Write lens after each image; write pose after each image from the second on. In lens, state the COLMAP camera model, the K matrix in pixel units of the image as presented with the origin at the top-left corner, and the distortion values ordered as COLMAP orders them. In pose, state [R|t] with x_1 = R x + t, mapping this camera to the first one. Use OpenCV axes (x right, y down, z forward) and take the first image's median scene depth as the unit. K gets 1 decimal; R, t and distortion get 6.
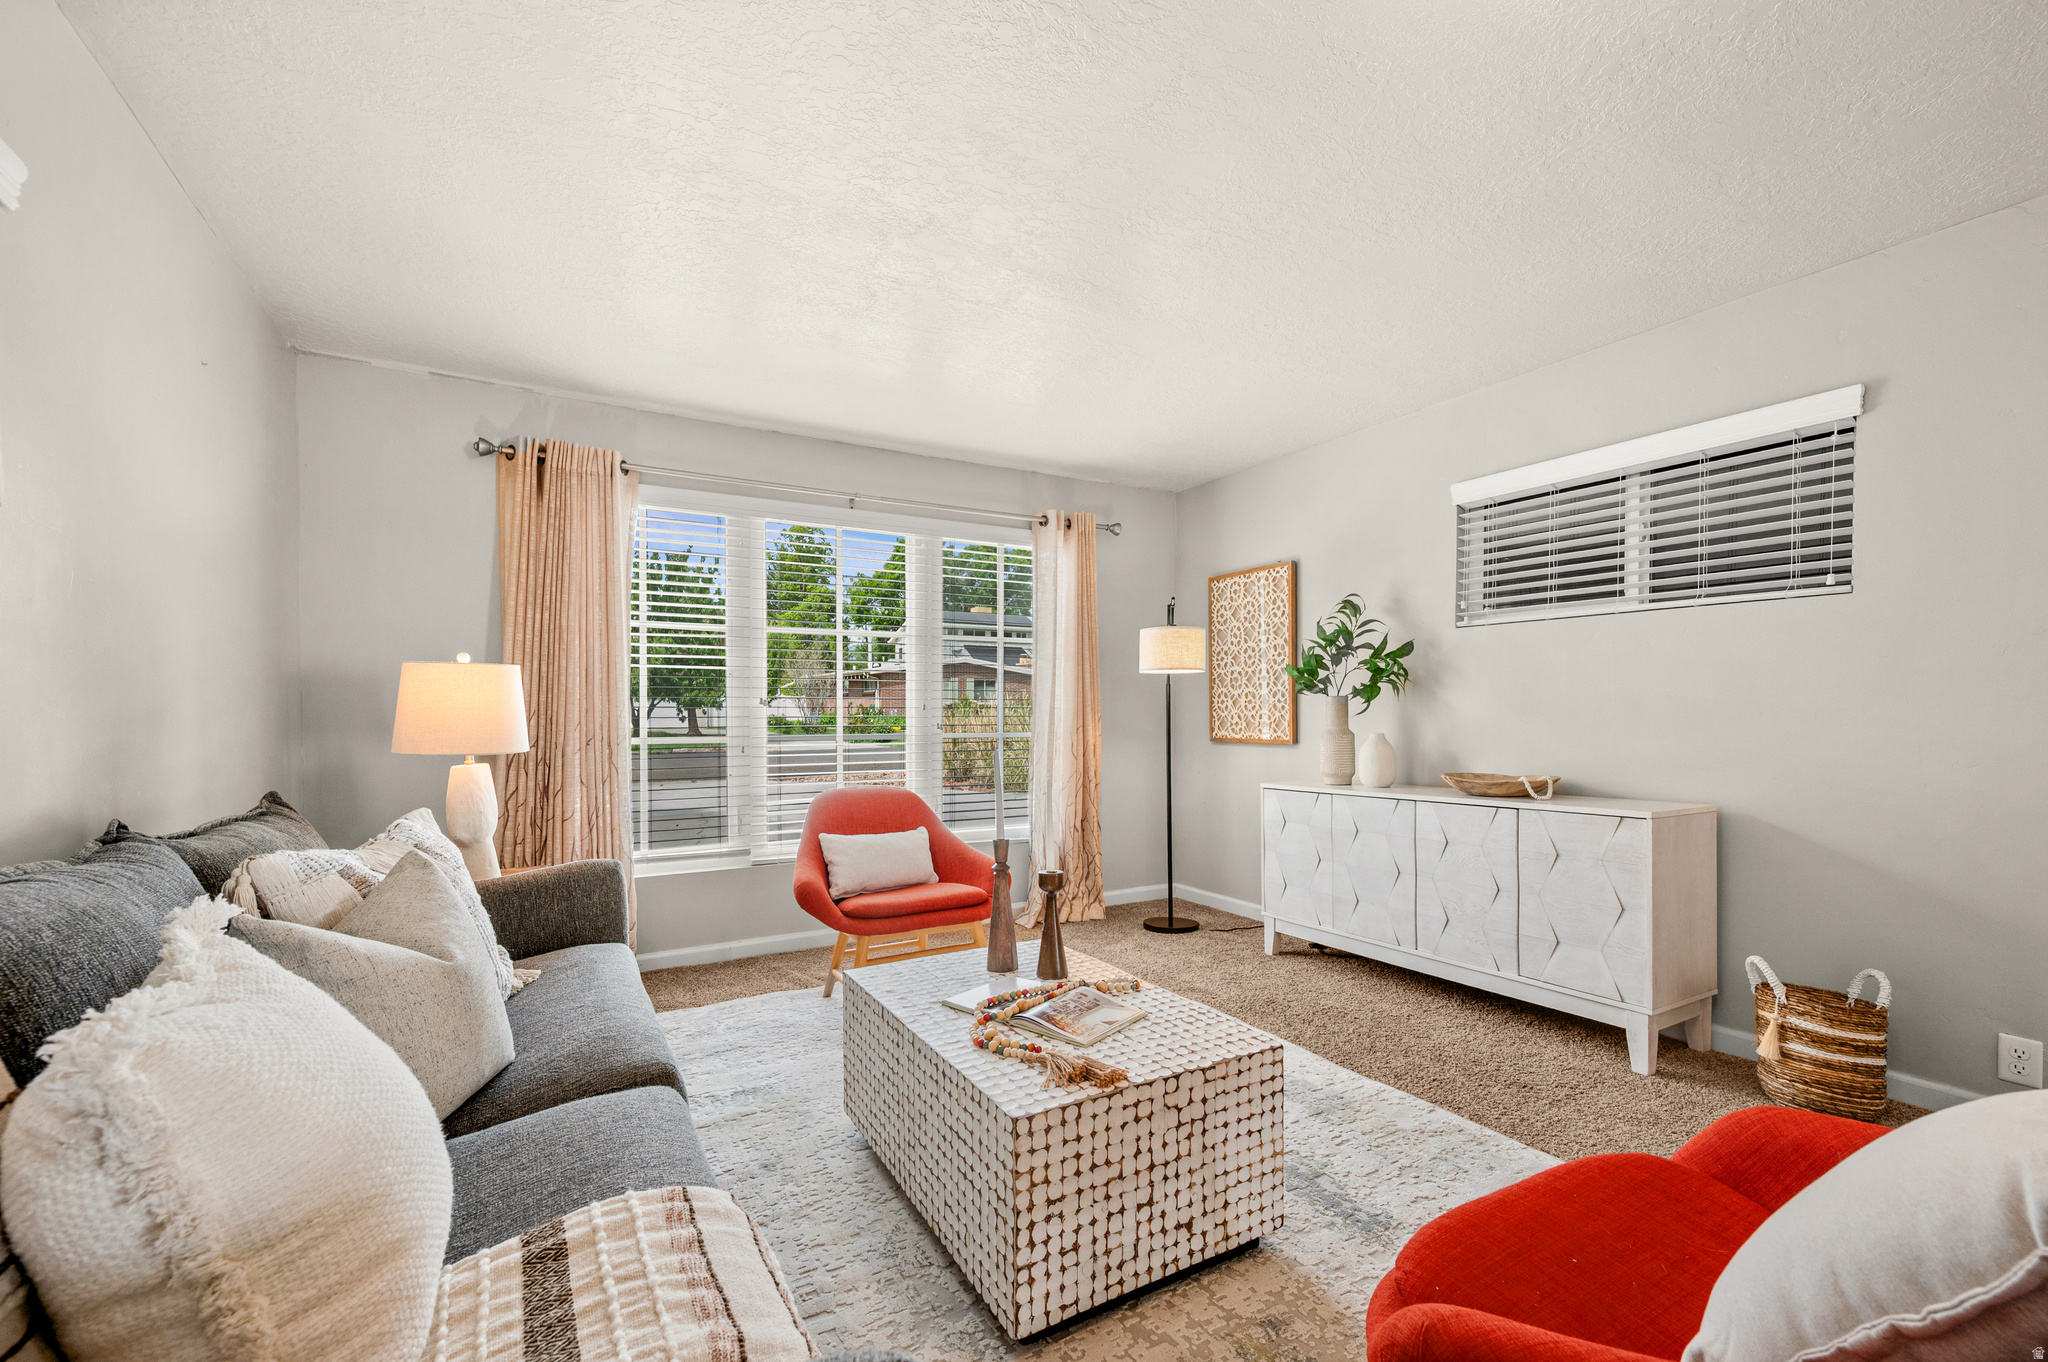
lens RADIAL K [[853.3, 0, 1021.9], [0, 853.3, 739.7], [0, 0, 1]] dist [0.001845, 0.000228]
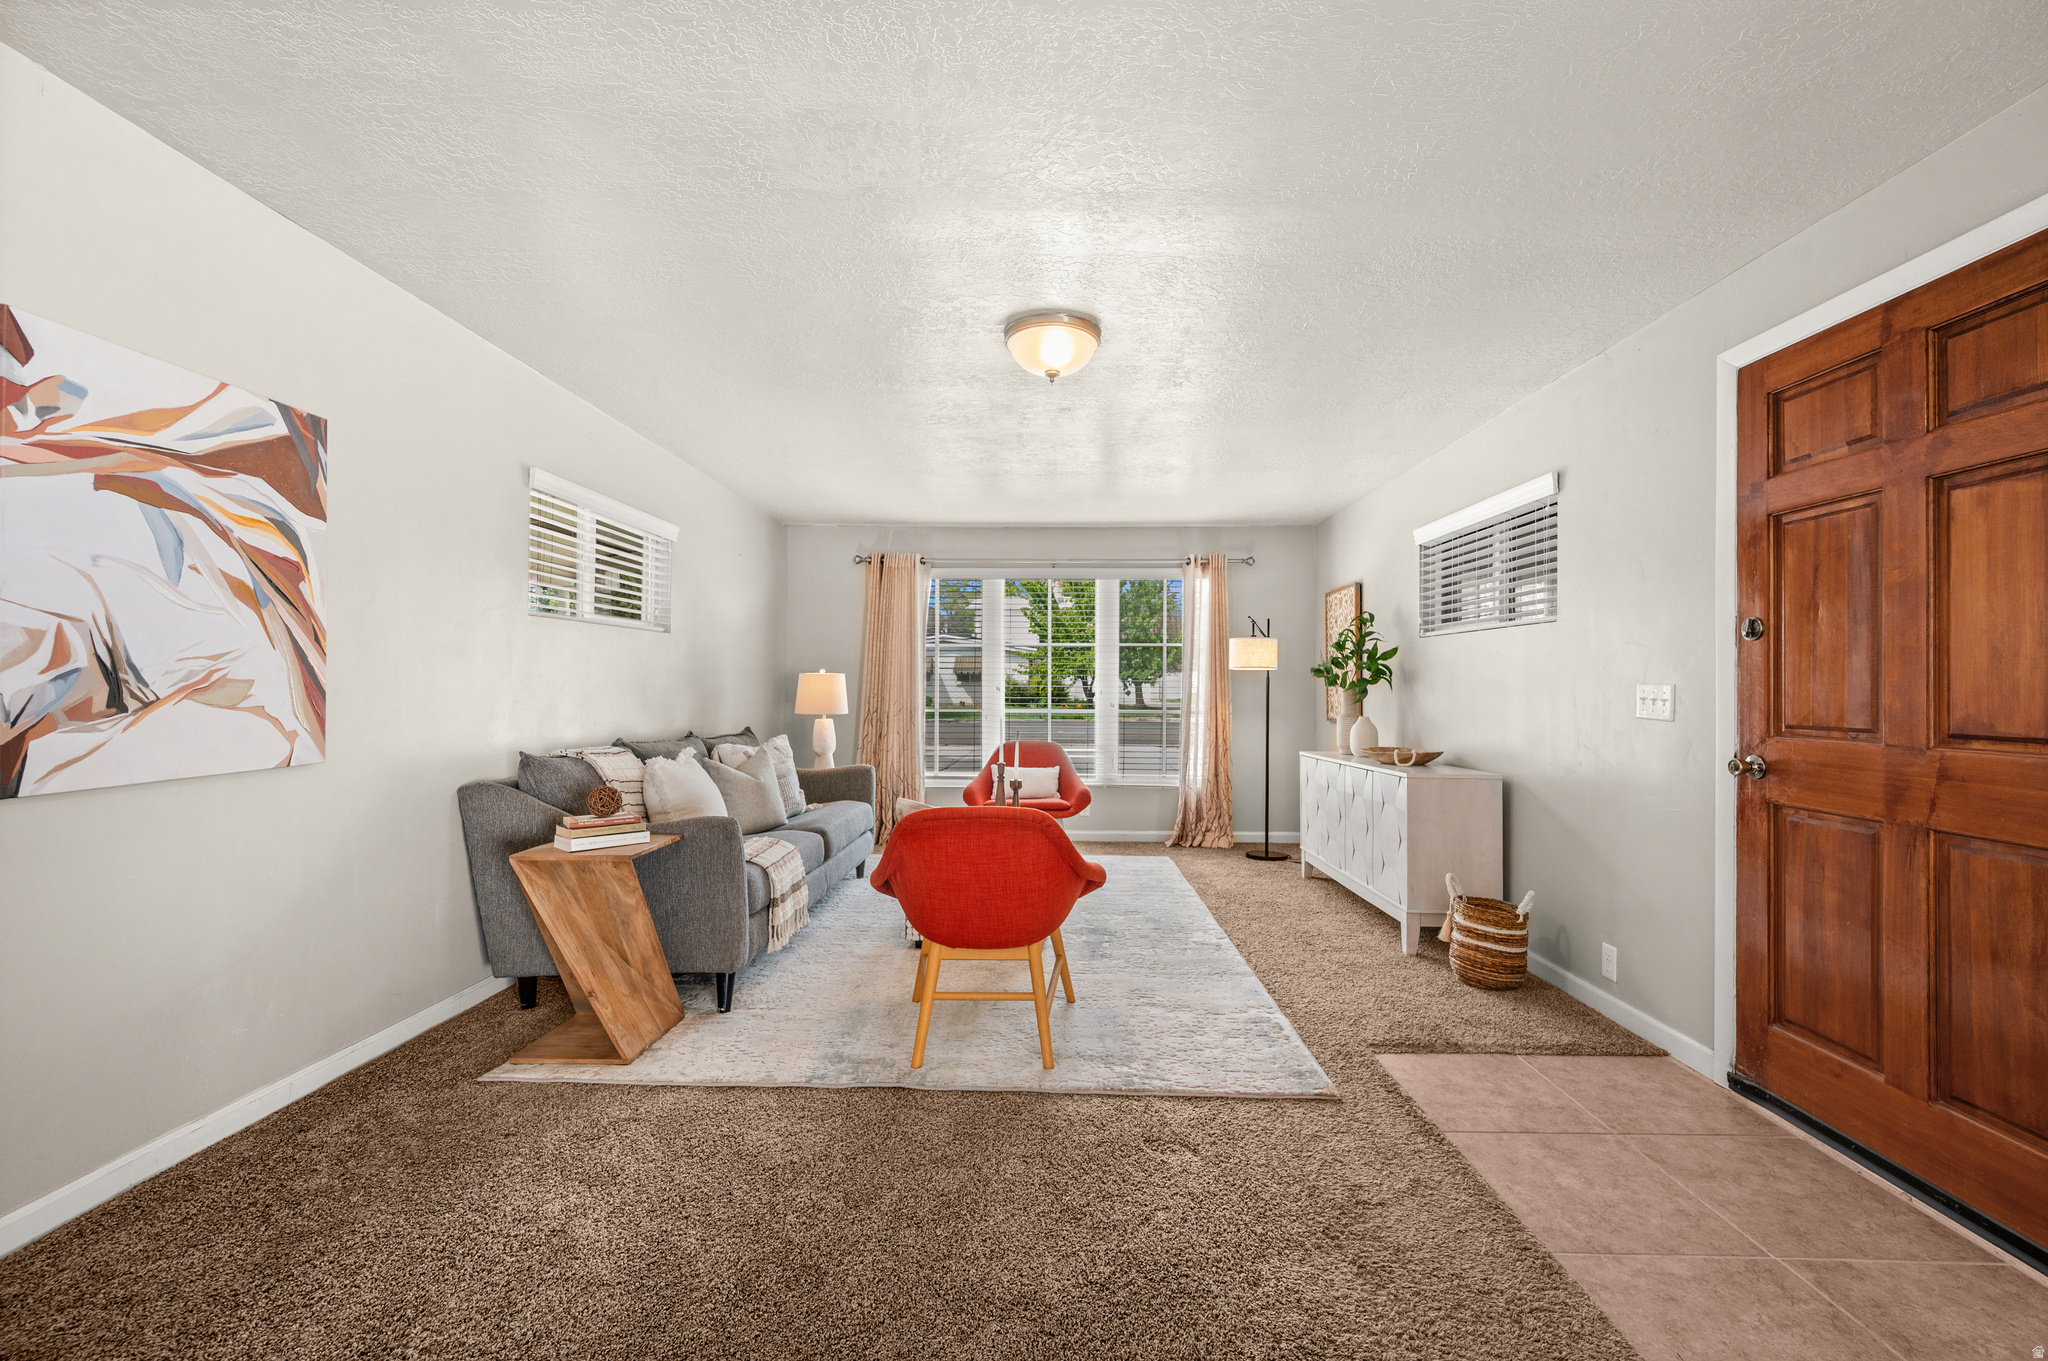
lens RADIAL K [[835.6, 0, 1027.6], [0, 835.6, 695.0], [0, 0, 1]] dist [0.000796, 0.000074]
pose [[0.855171, 0.012210, -0.518202, 0.659384], [-0.023523, 0.999607, -0.015266, -0.009204], [0.517812, 0.025244, 0.855122, -0.409346]]
